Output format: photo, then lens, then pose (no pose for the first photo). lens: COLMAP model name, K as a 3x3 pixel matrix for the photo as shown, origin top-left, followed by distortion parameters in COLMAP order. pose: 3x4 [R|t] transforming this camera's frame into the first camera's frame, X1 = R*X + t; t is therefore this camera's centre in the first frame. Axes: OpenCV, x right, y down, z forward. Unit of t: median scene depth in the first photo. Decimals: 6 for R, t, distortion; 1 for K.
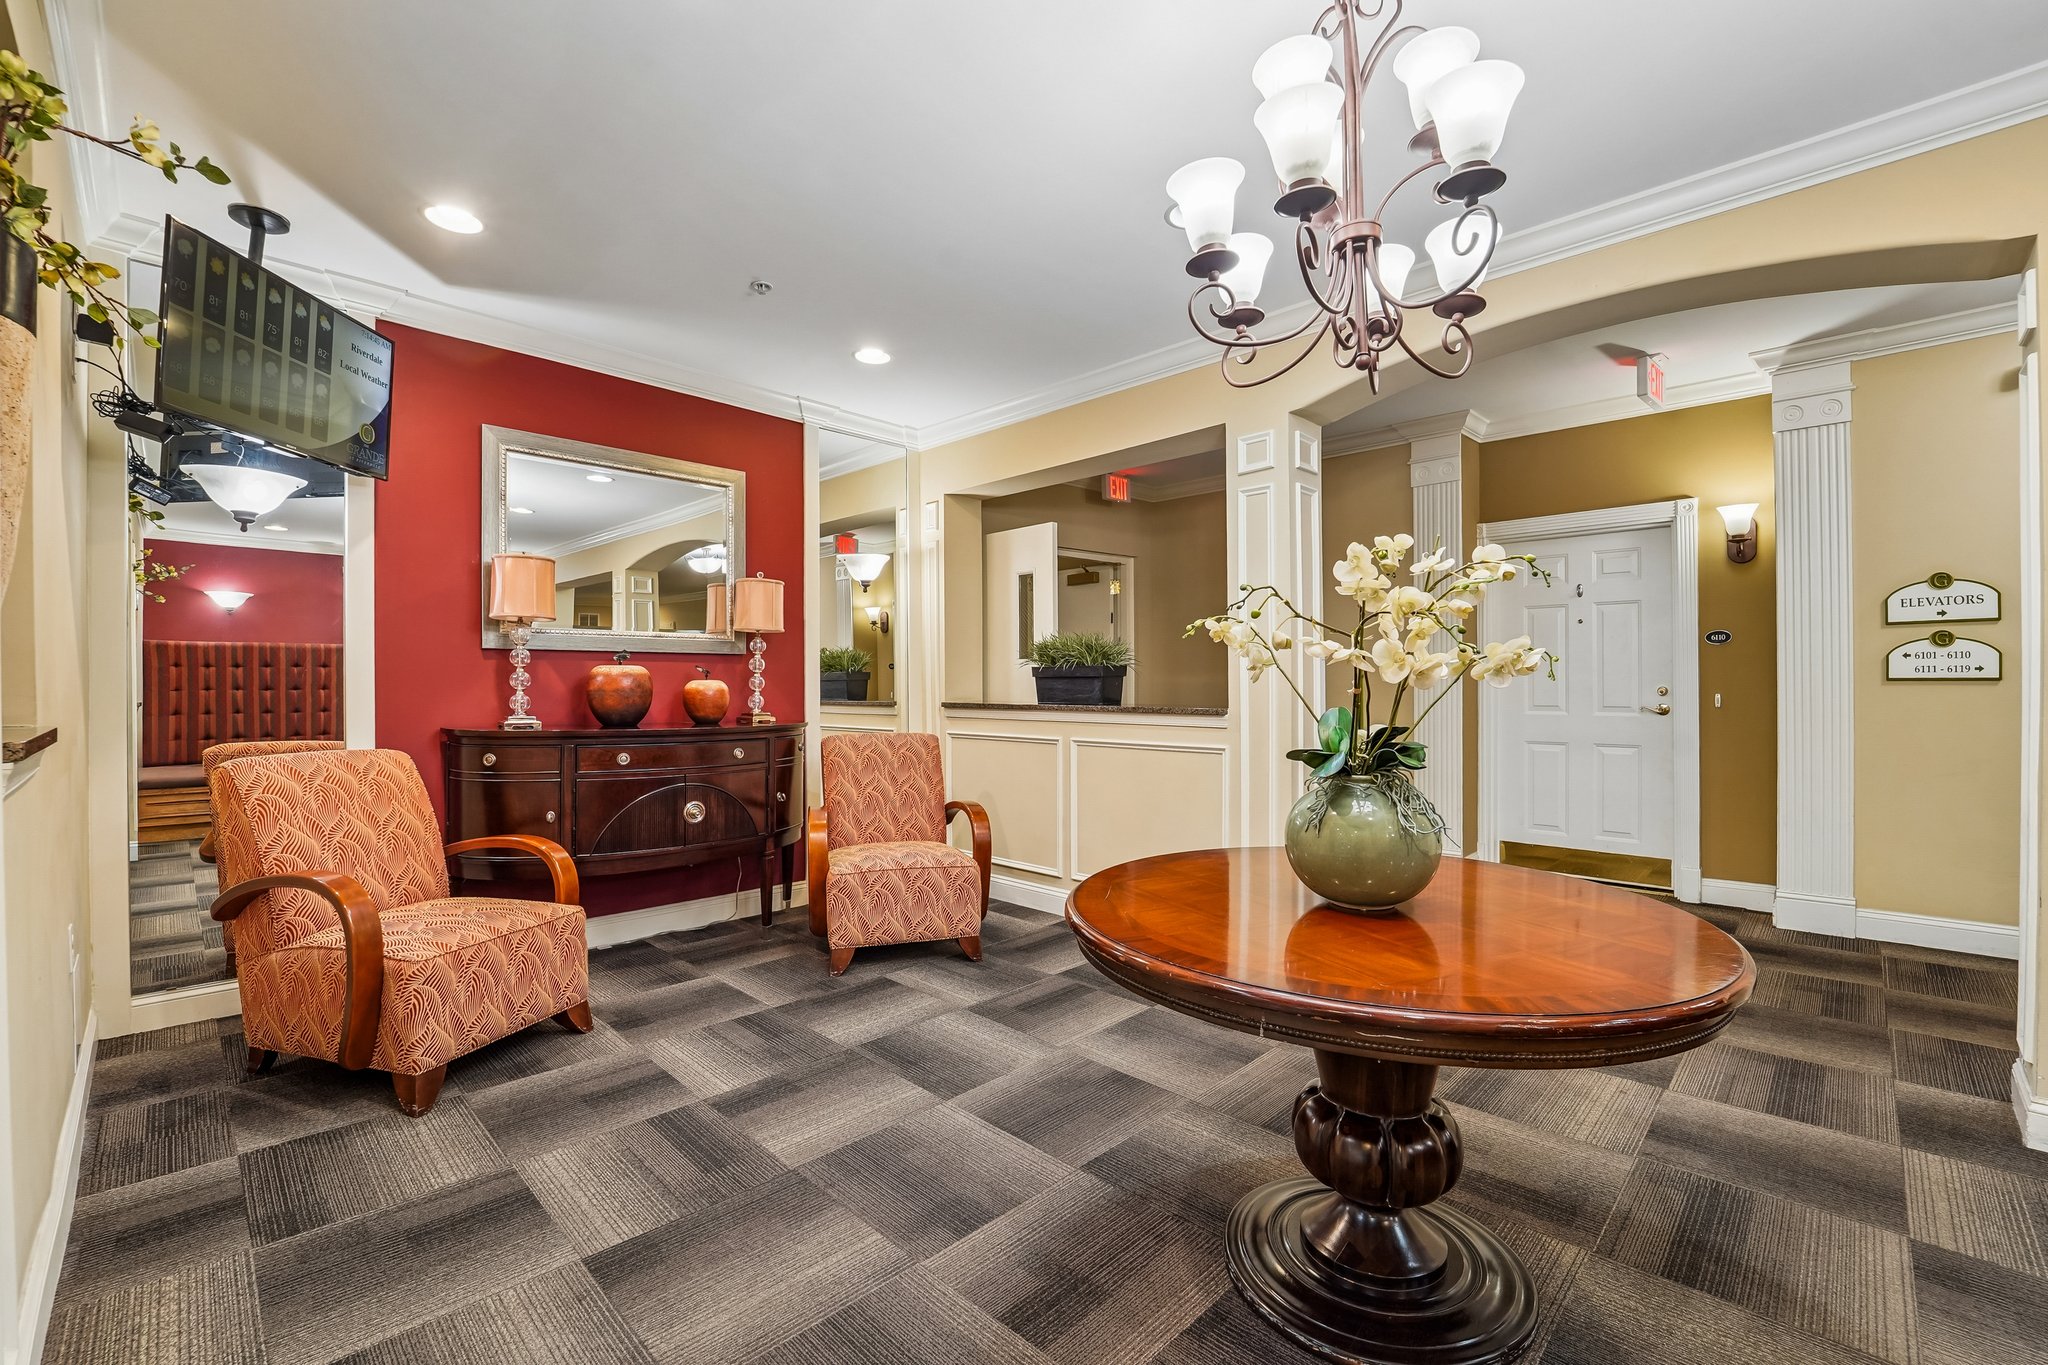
lens RADIAL K [[838.6, 0, 1017.3], [0, 838.6, 681.7], [0, 0, 1]] dist [-0.019410, 0.000895]
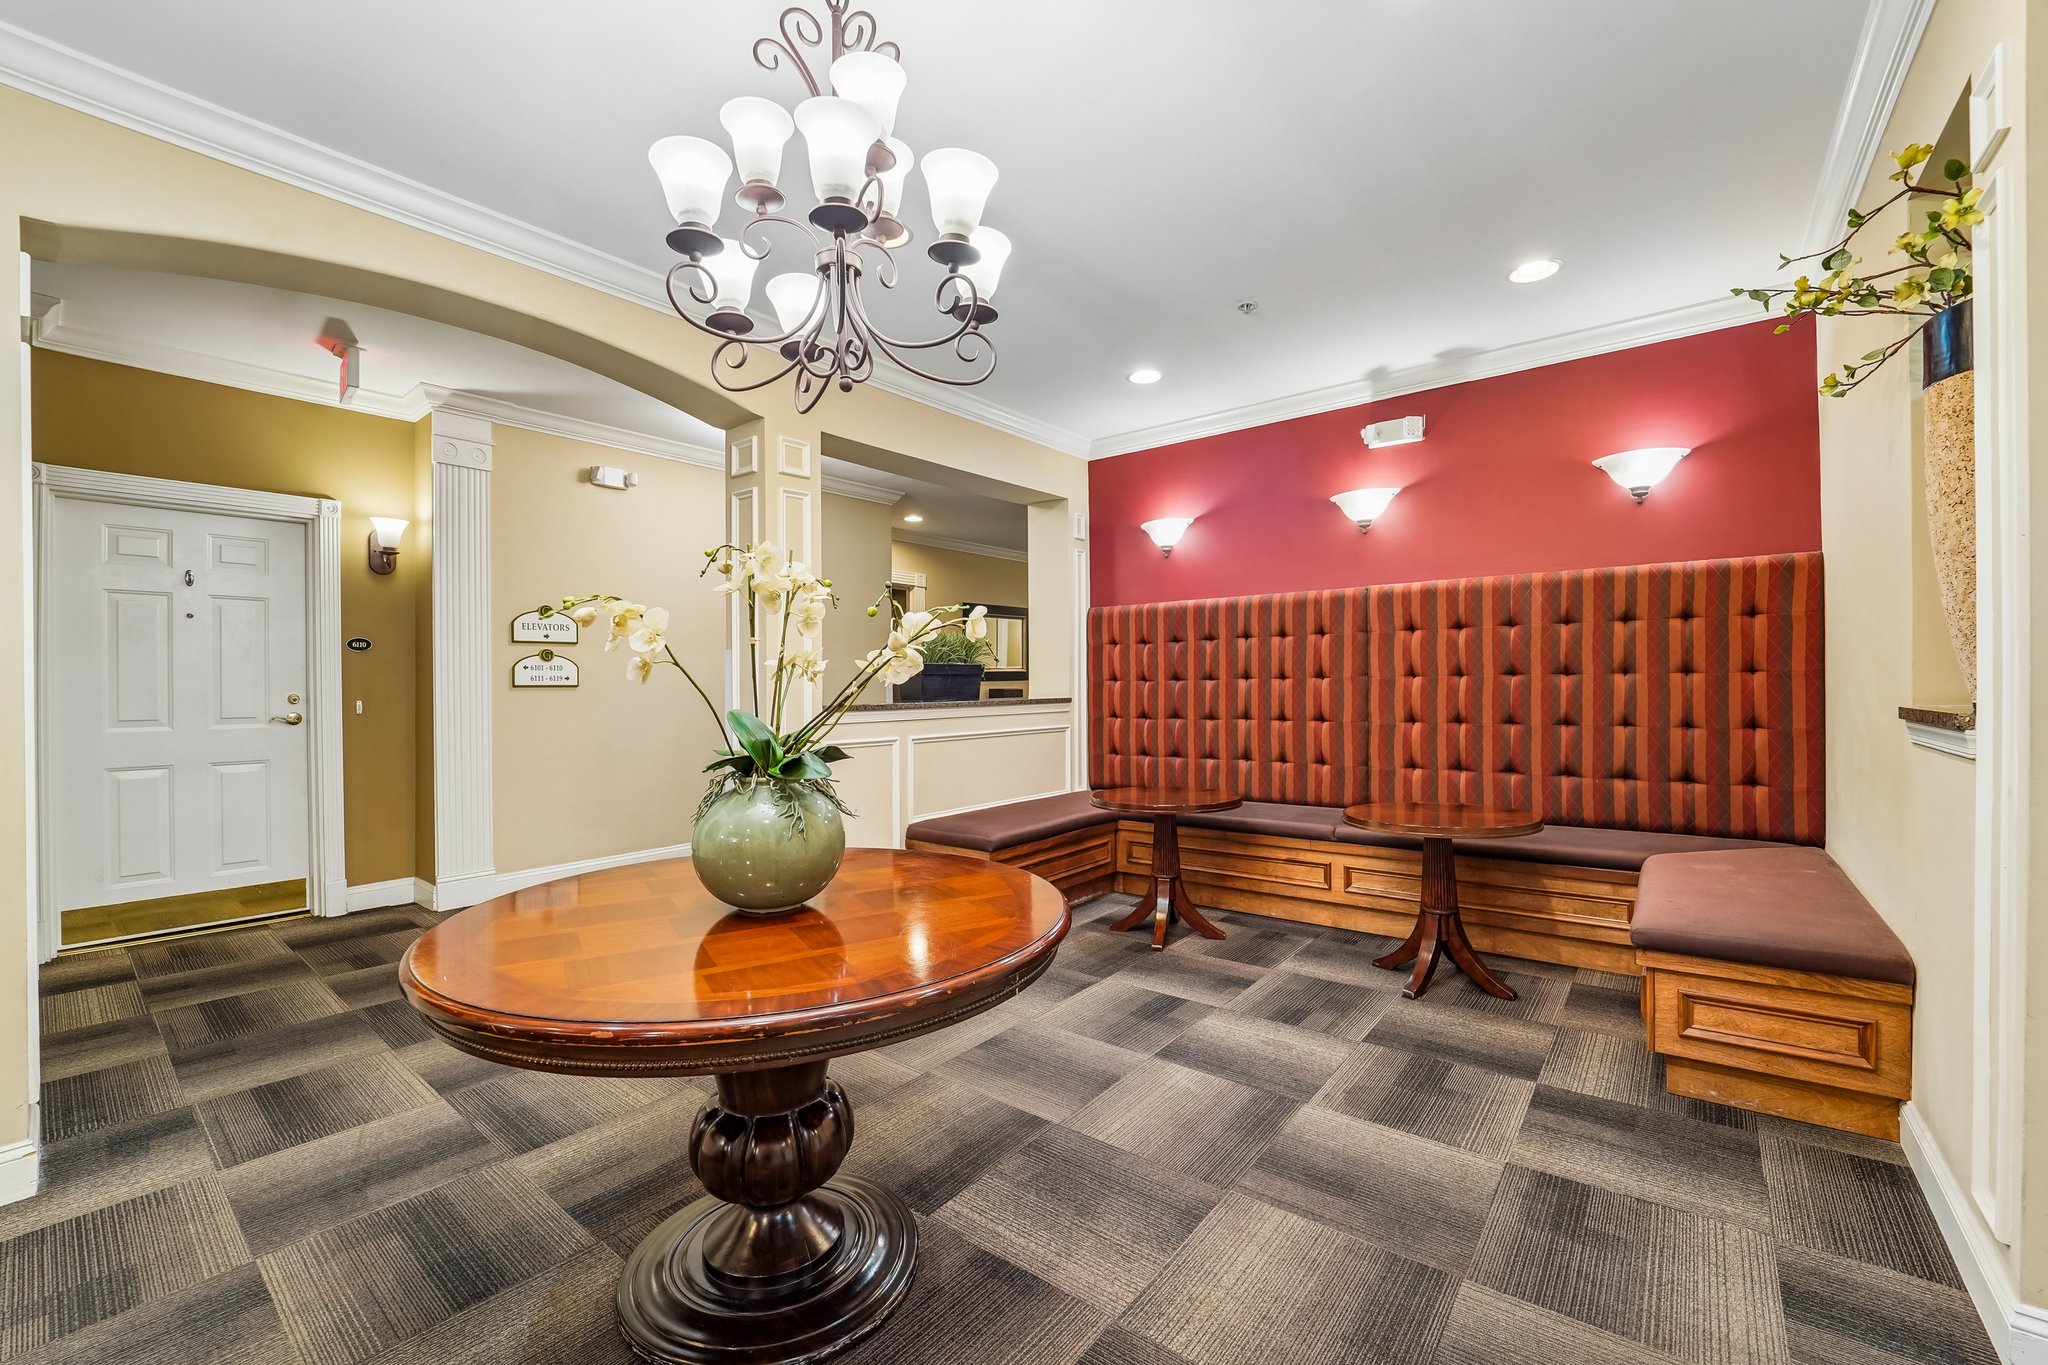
lens RADIAL K [[838.6, 0, 1016.7], [0, 838.6, 689.6], [0, 0, 1]] dist [-0.019410, 0.000895]
pose [[-0.083748, 0.001329, 0.996486, -0.232927], [0.006632, 0.999978, -0.000776, 0.007364], [-0.996465, 0.006543, -0.083755, 0.296256]]
